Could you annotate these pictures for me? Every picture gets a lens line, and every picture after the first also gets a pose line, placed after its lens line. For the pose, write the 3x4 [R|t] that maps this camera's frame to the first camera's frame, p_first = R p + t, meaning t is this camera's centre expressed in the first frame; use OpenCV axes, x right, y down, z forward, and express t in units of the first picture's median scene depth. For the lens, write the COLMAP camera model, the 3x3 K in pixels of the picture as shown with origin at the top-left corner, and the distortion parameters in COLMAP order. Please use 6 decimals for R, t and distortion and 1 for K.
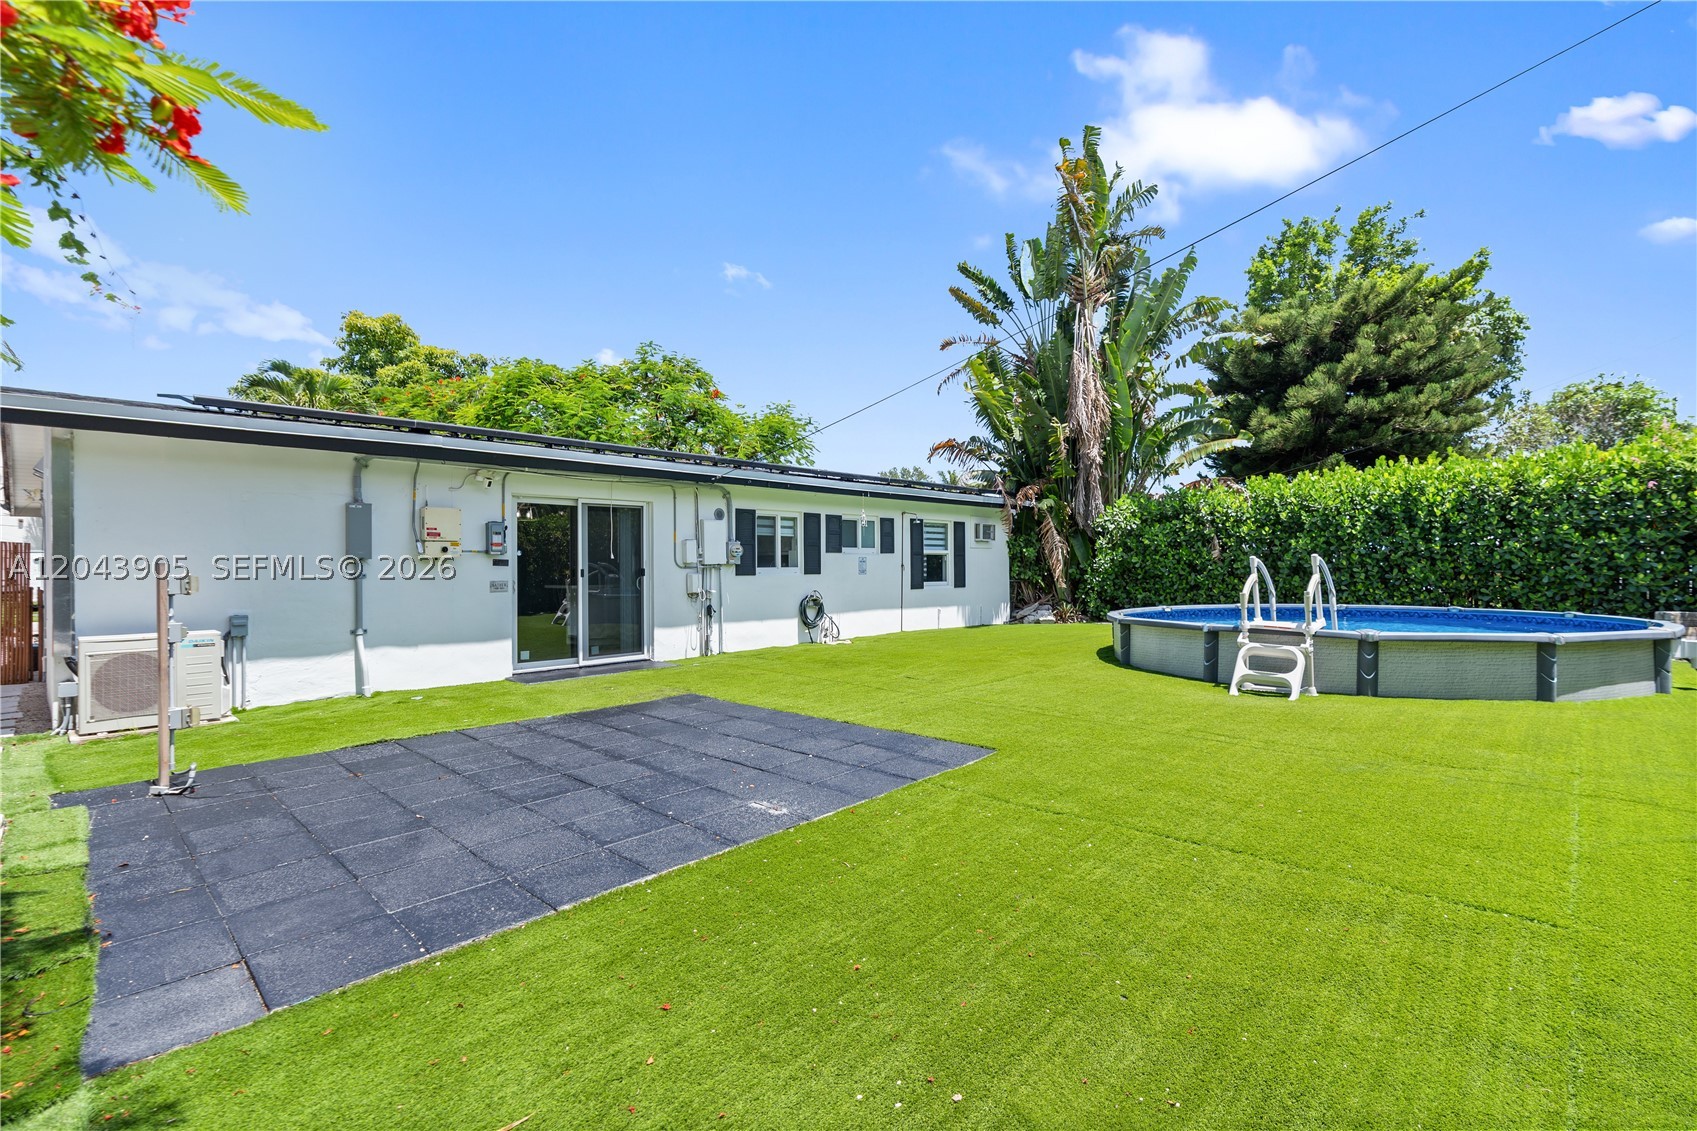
lens RADIAL K [[771.4, 0, 844.2], [0, 771.4, 559.9], [0, 0, 1]] dist [-0.008248, 0.001610]
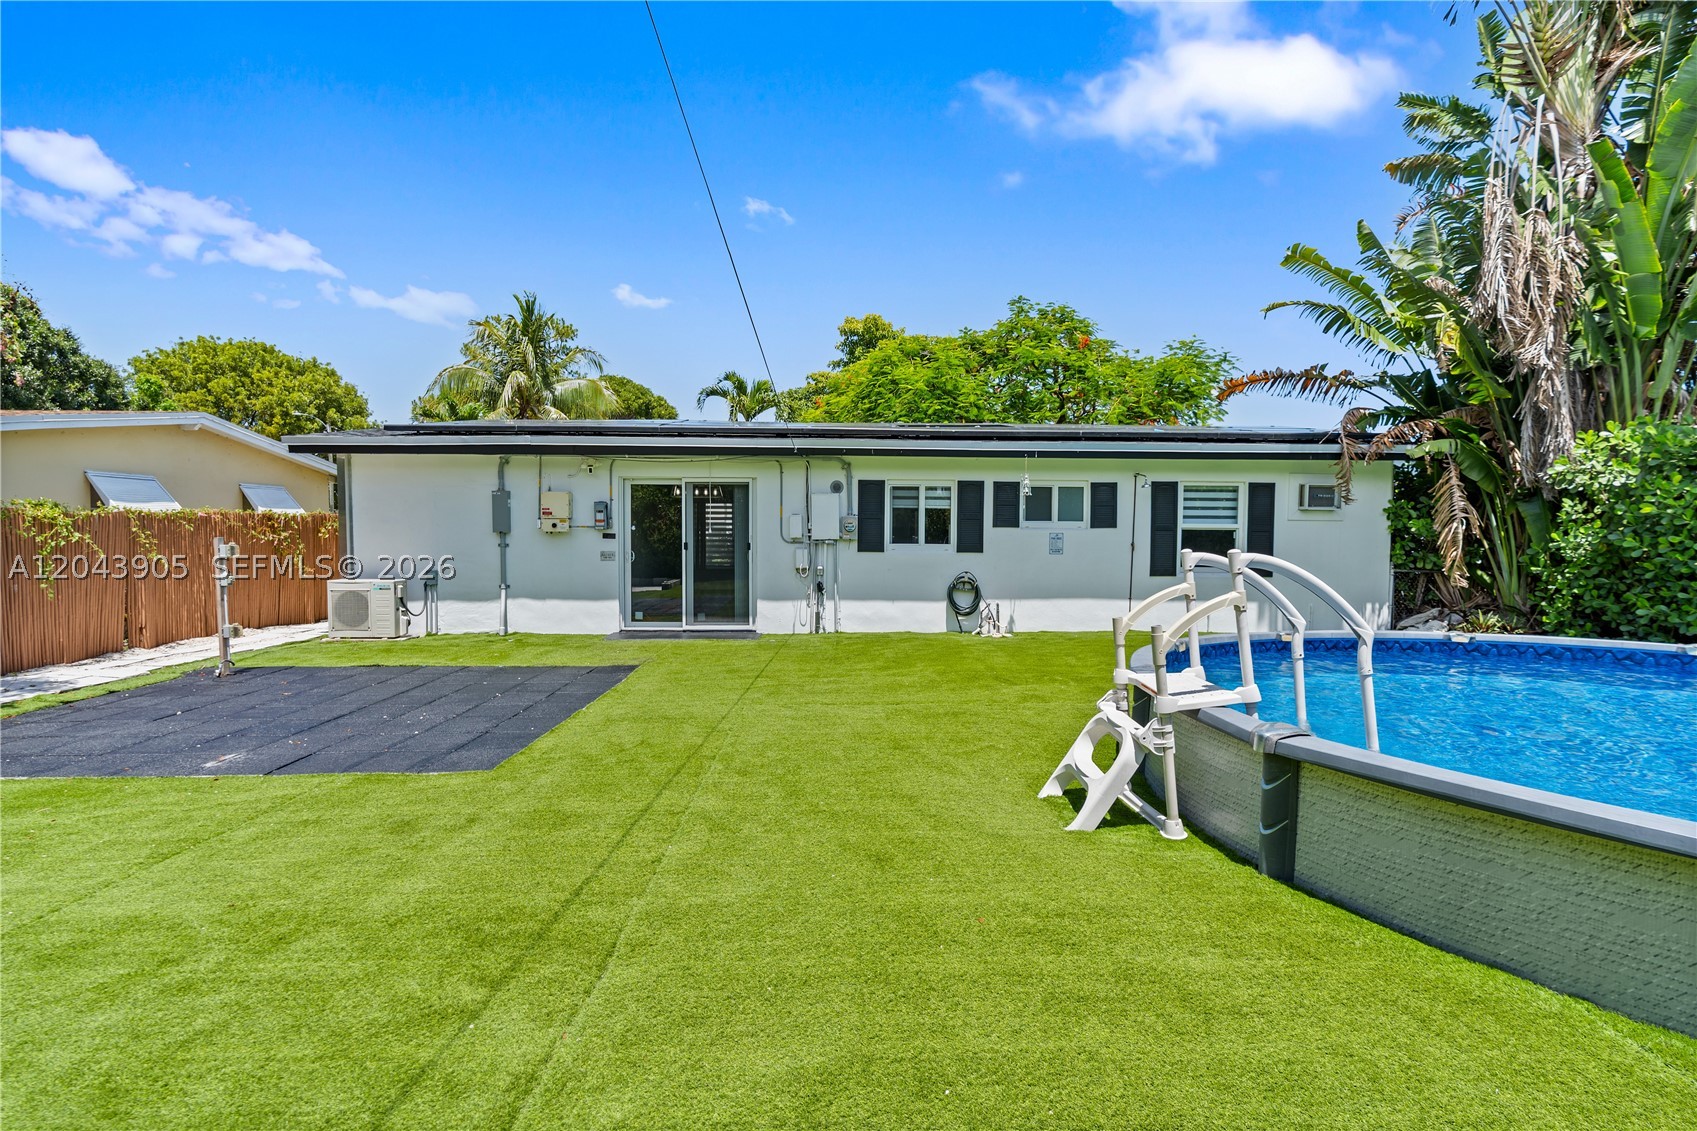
lens RADIAL K [[771.4, 0, 844.2], [0, 771.4, 559.9], [0, 0, 1]] dist [-0.008248, 0.001610]
pose [[0.702828, 0.035643, -0.710466, 0.478880], [-0.006381, 0.999020, 0.043807, -0.009983], [0.711331, -0.026255, 0.702366, 0.306059]]
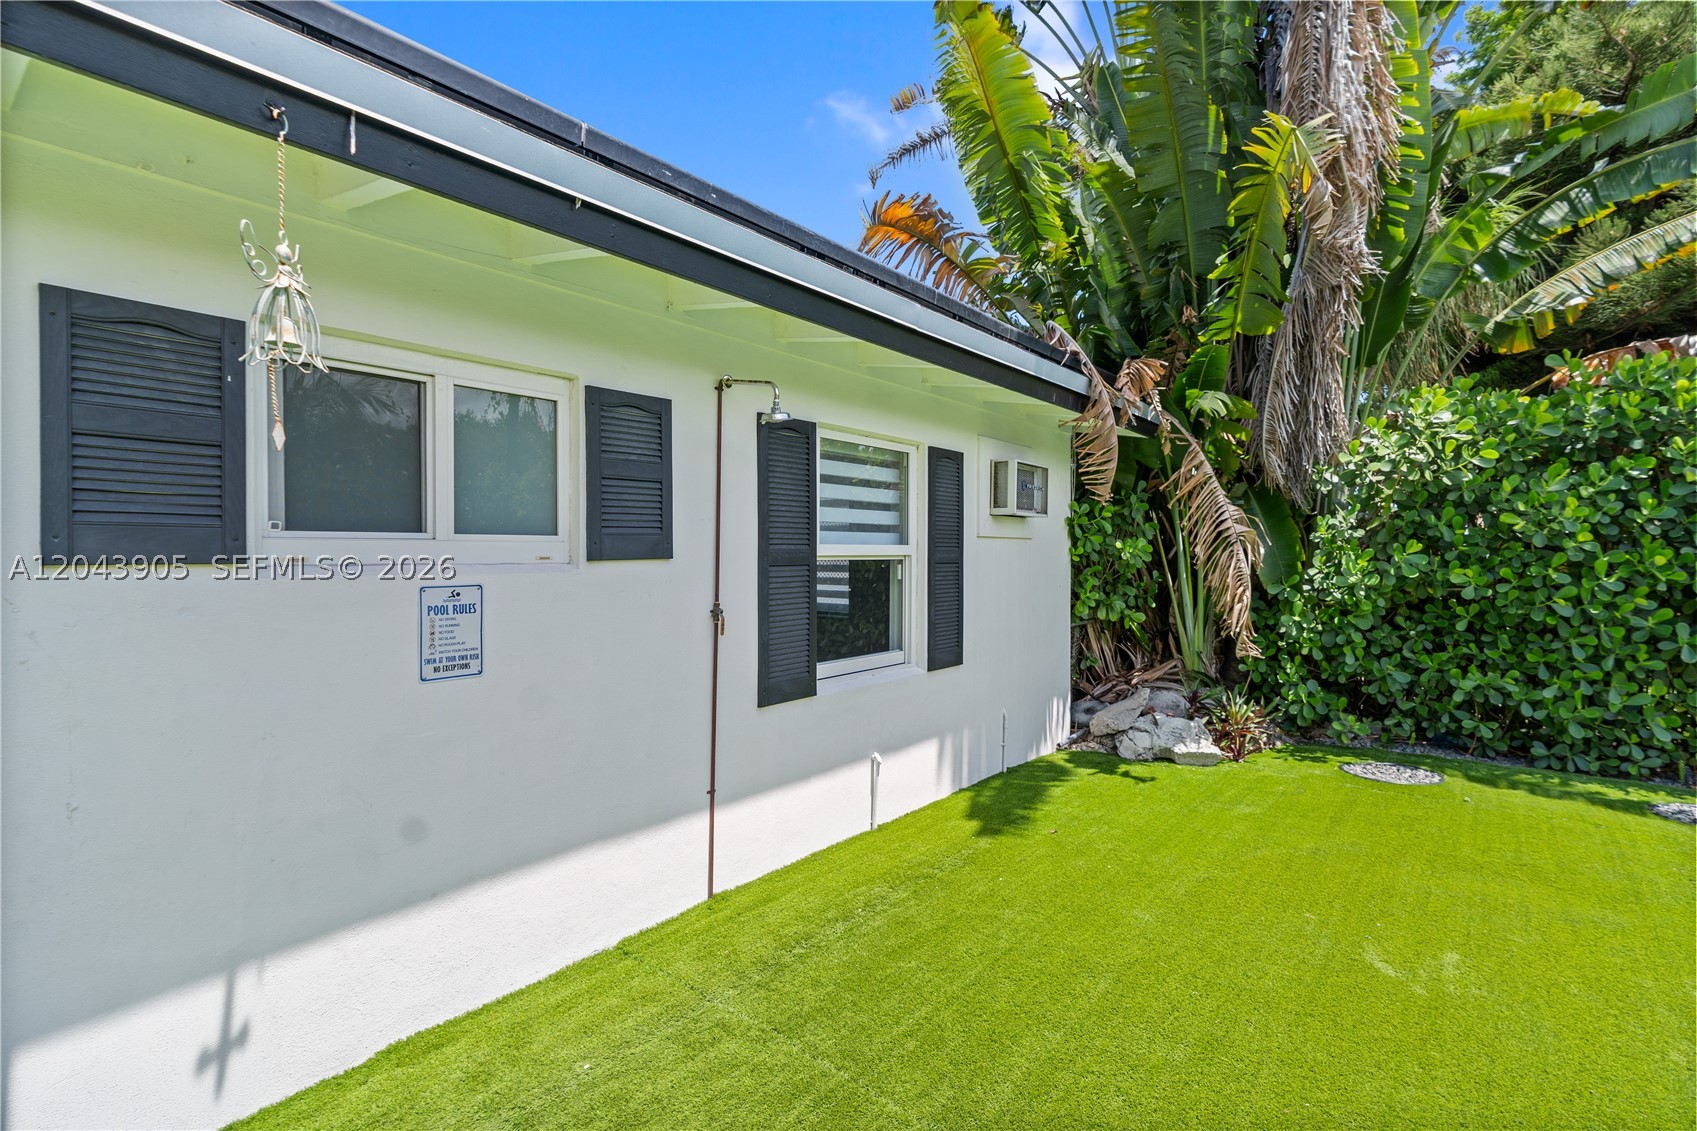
lens RADIAL K [[771.4, 0, 844.2], [0, 771.4, 559.9], [0, 0, 1]] dist [-0.008248, 0.001610]
pose [[0.997622, 0.006407, 0.068627, 0.113002], [-0.007714, 0.999794, 0.018799, -0.014928], [-0.068492, -0.019283, 0.997465, 0.887589]]
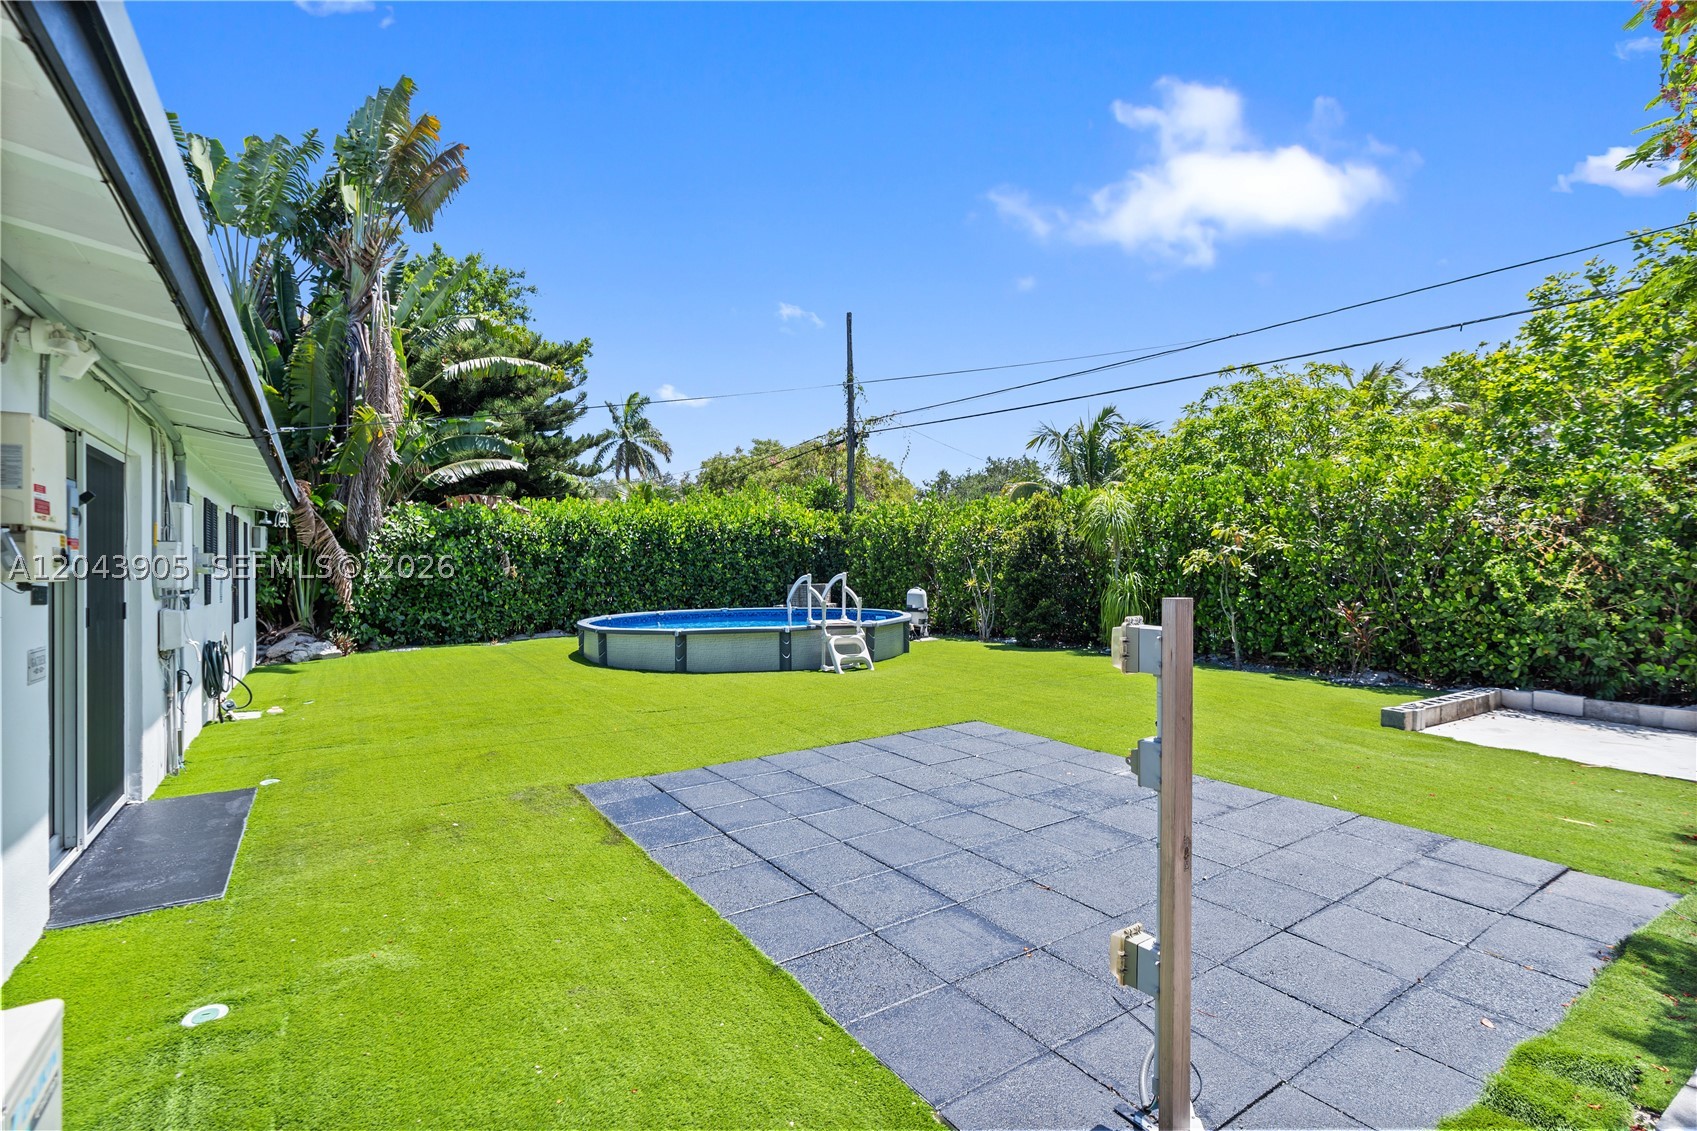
lens RADIAL K [[771.4, 0, 844.2], [0, 771.4, 559.9], [0, 0, 1]] dist [-0.008248, 0.001610]
pose [[0.237513, 0.014119, 0.971282, -0.497010], [0.002096, 0.999885, -0.015048, -0.006639], [-0.971382, 0.005609, 0.237456, 0.393237]]
